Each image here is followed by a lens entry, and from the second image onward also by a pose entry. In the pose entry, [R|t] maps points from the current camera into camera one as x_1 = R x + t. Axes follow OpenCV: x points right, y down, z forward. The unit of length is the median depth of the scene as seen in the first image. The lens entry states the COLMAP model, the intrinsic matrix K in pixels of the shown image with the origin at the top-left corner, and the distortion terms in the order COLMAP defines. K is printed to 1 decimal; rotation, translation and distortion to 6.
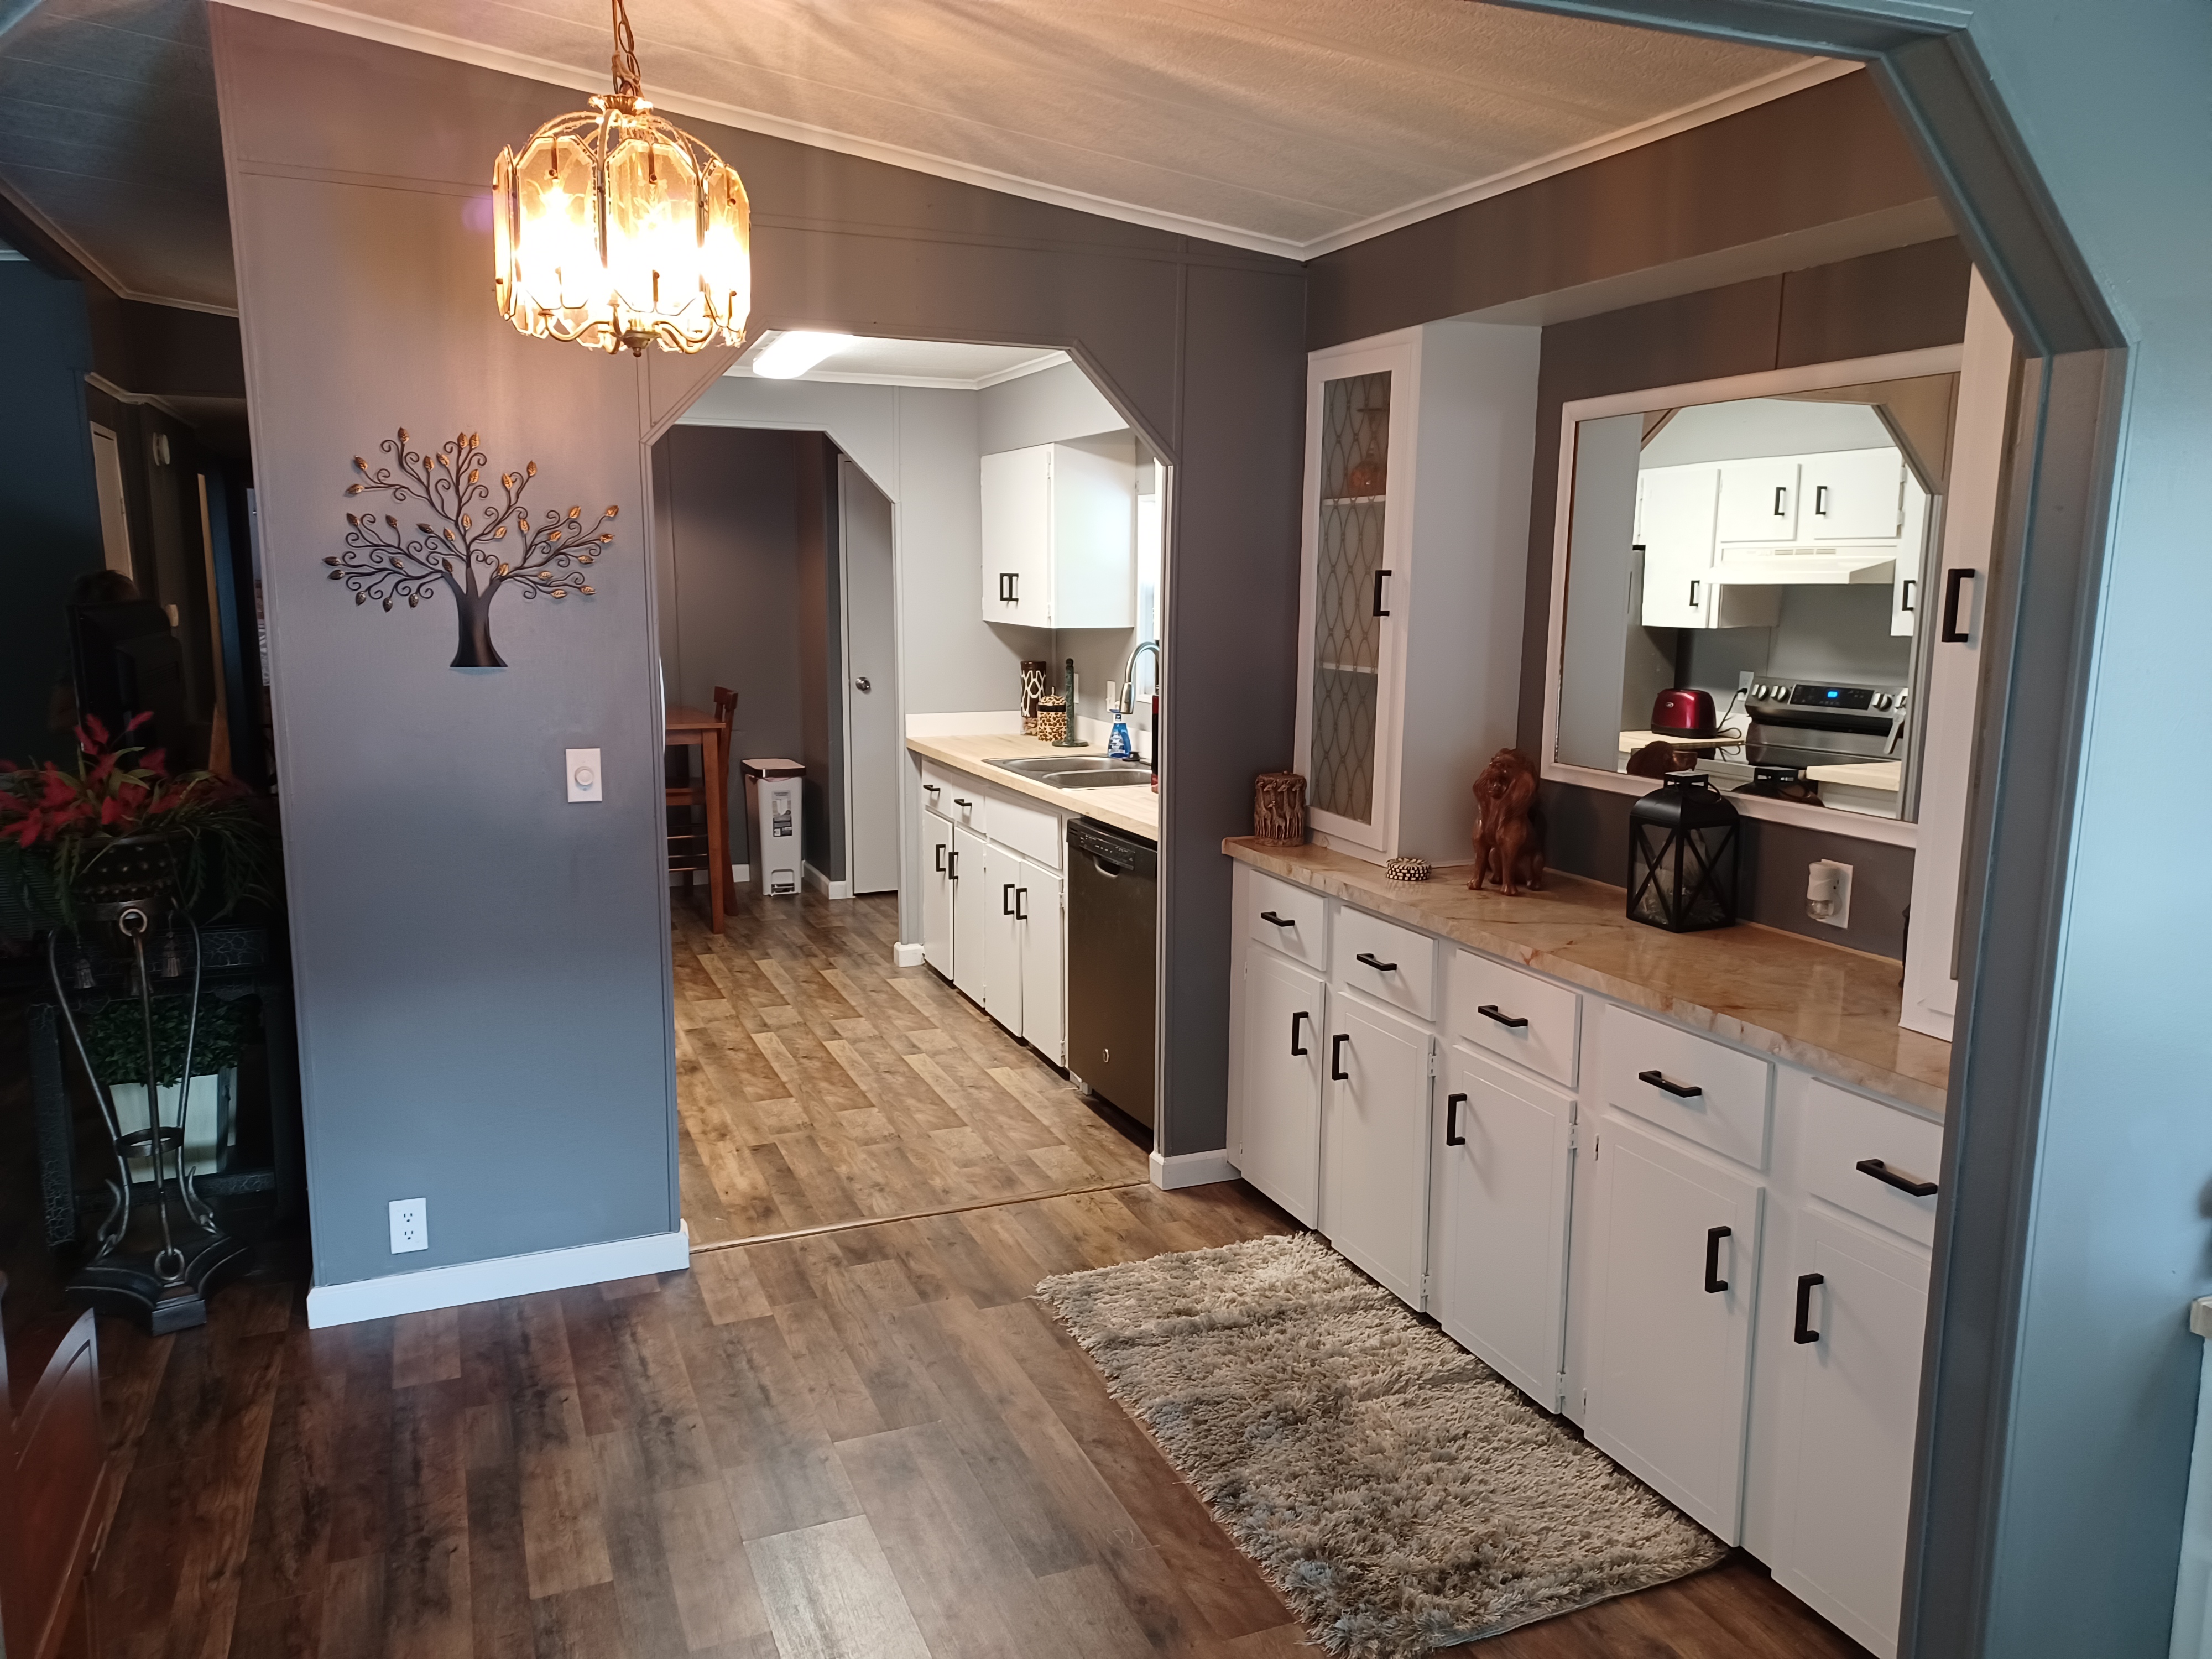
lens RADIAL K [[1596.5, 0, 1106.0], [0, 1596.5, 829.5], [0, 0, 1]] dist [0.032602, -0.008055]
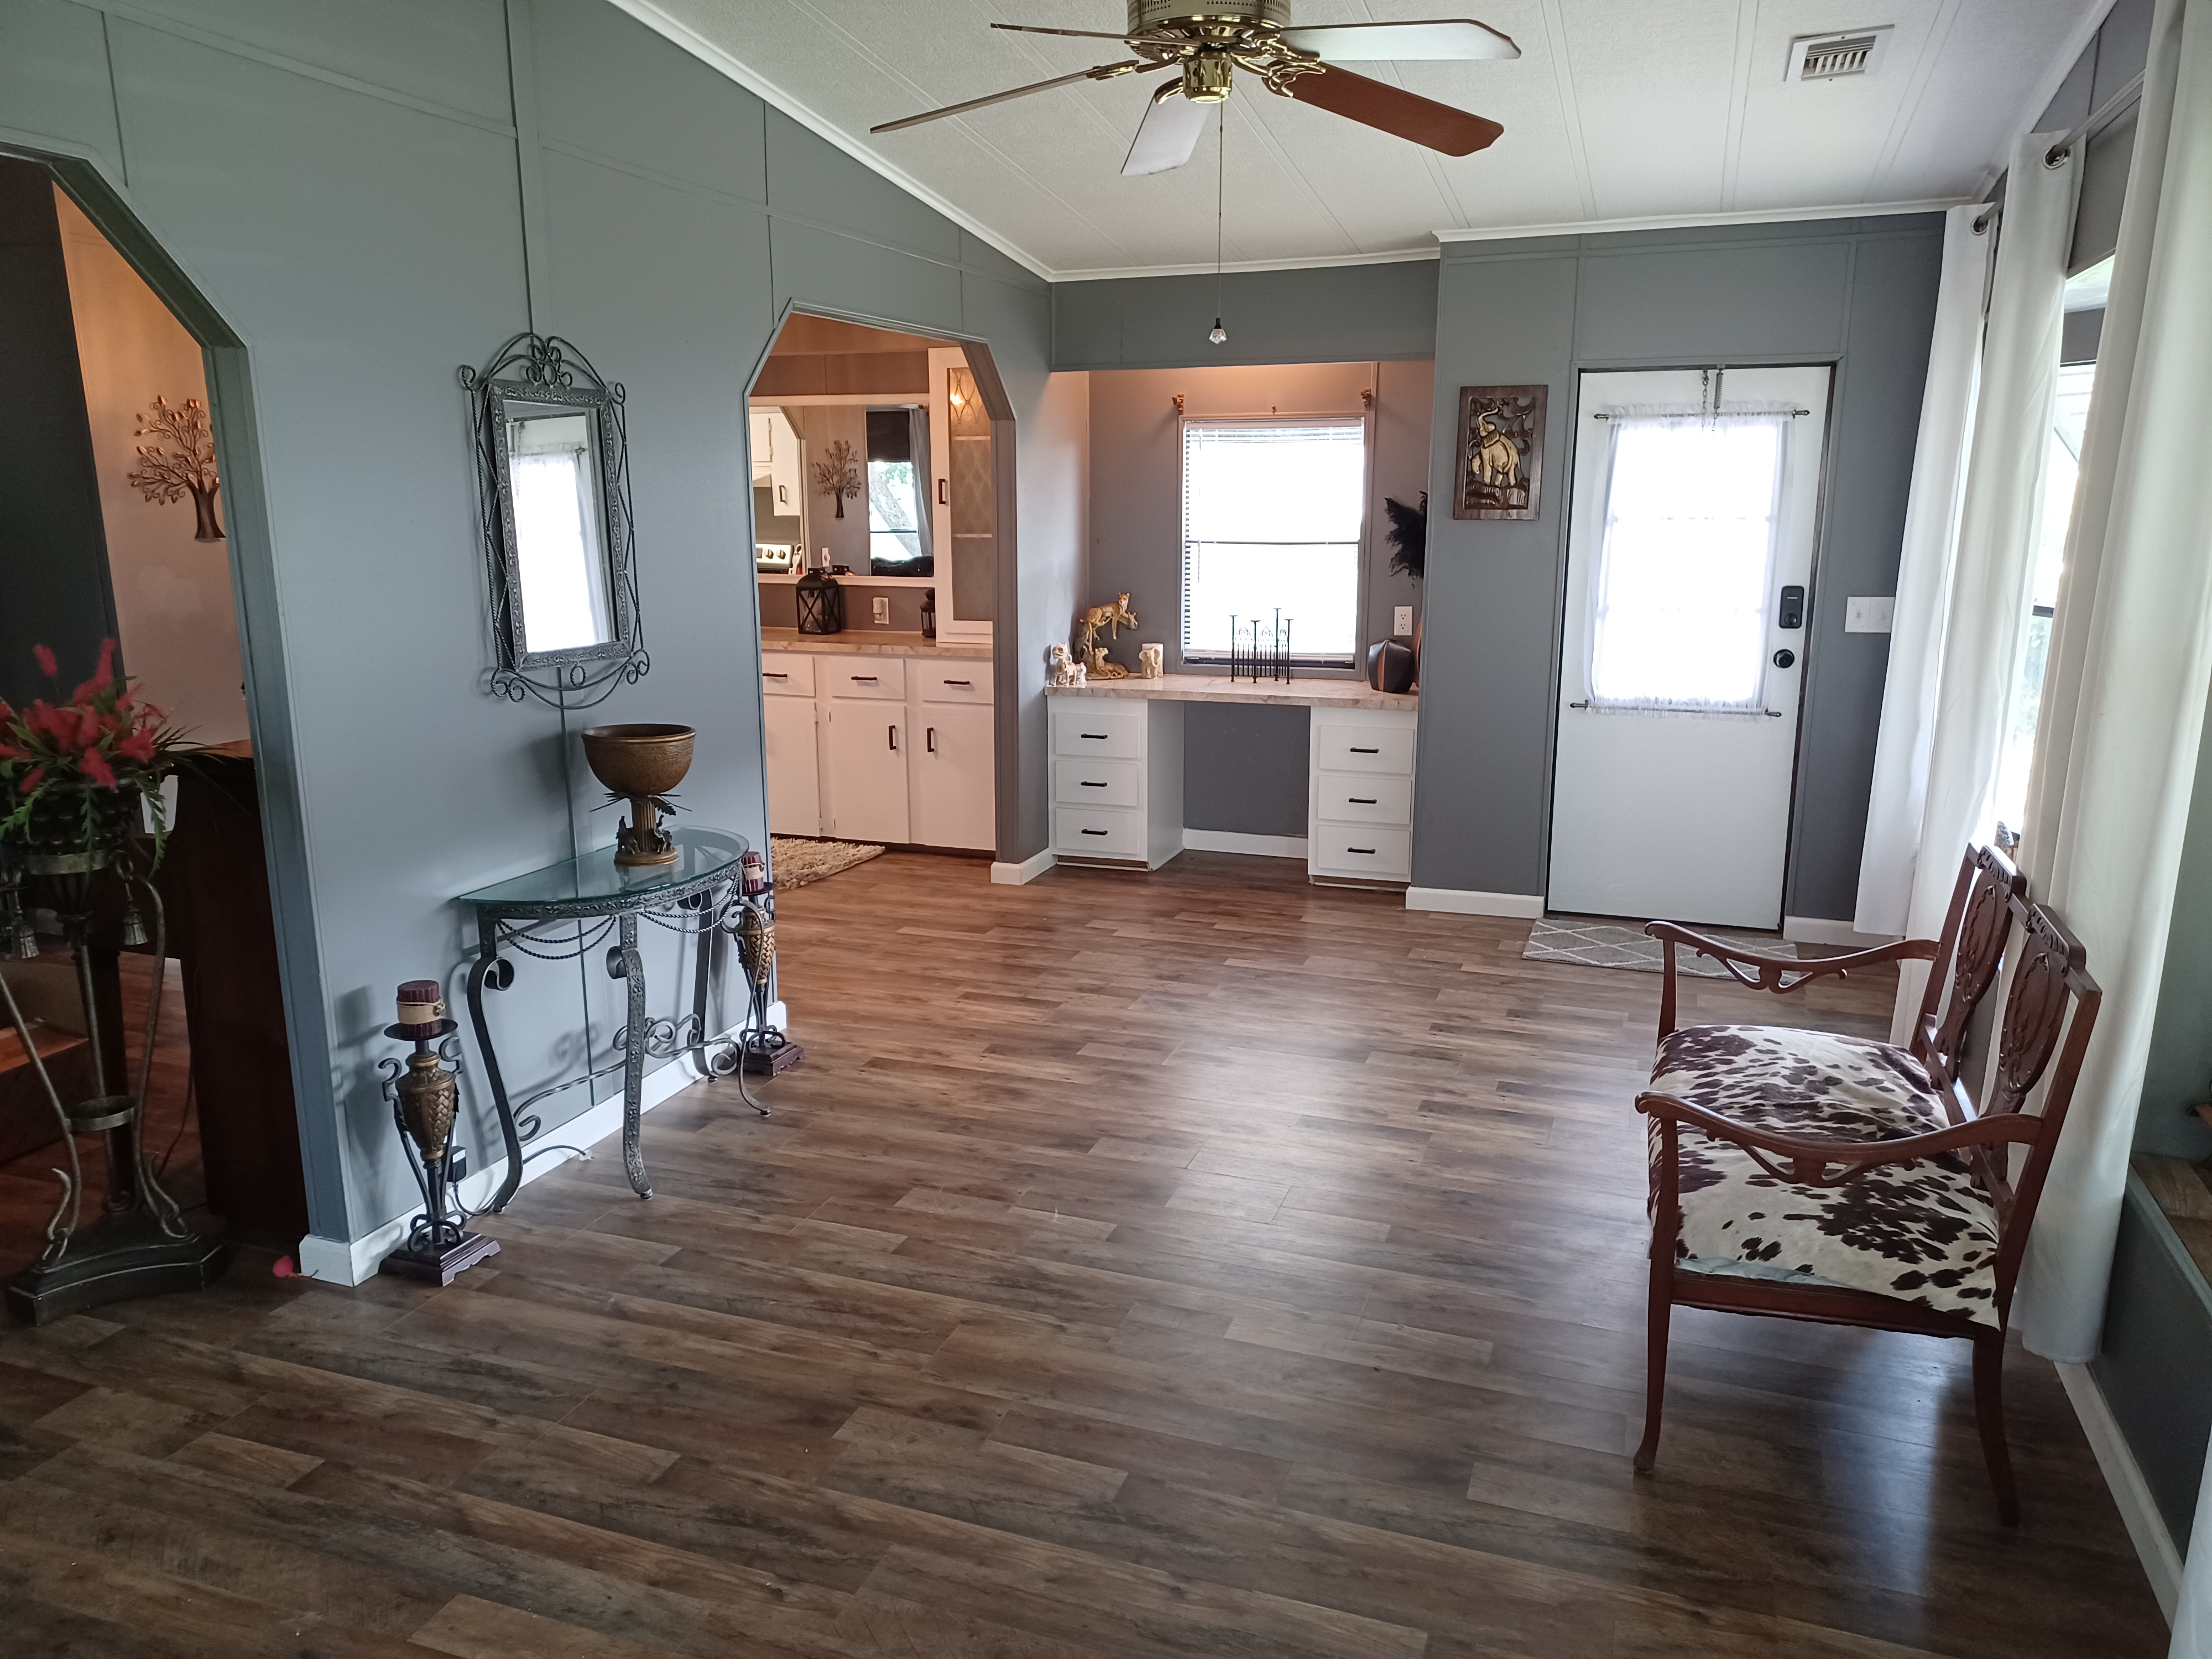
lens RADIAL K [[1596.5, 0, 1106.0], [0, 1596.5, 829.5], [0, 0, 1]] dist [0.032602, -0.008055]
pose [[0.683883, -0.162515, 0.711261, -1.049720], [0.118674, 0.986671, 0.111337, 0.130615], [-0.719875, 0.008267, 0.694054, -0.900294]]
